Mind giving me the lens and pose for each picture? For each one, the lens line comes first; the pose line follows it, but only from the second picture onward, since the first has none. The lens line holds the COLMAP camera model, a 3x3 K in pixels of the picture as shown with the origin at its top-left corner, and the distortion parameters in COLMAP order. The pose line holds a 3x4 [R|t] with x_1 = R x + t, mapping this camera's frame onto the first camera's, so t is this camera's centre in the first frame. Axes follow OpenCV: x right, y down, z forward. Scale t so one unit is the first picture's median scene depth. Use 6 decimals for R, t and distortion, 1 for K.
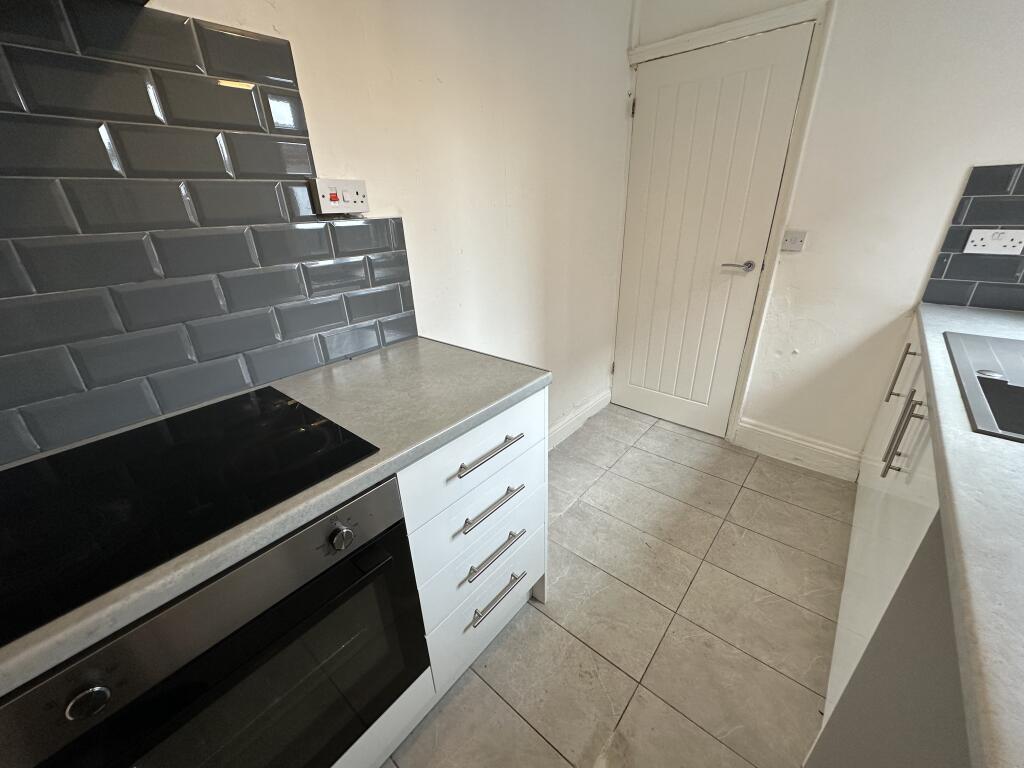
lens RADIAL K [[405.3, 0, 513.9], [0, 405.3, 385.7], [0, 0, 1]] dist [-0.003613, 0.000835]
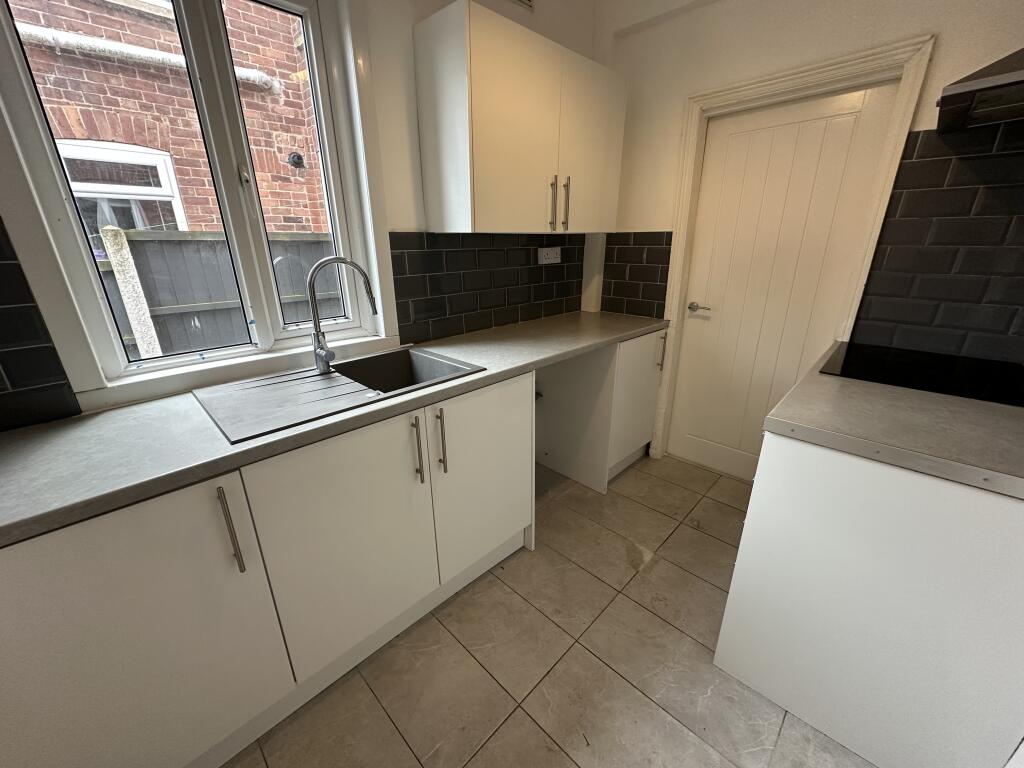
lens RADIAL K [[405.3, 0, 512.4], [0, 405.3, 385.3], [0, 0, 1]] dist [-0.003613, 0.000835]
pose [[-0.996811, 0.006004, 0.079571, 0.479090], [0.059200, 0.724265, 0.686975, -0.606627], [-0.053506, 0.689495, -0.722311, 1.309662]]
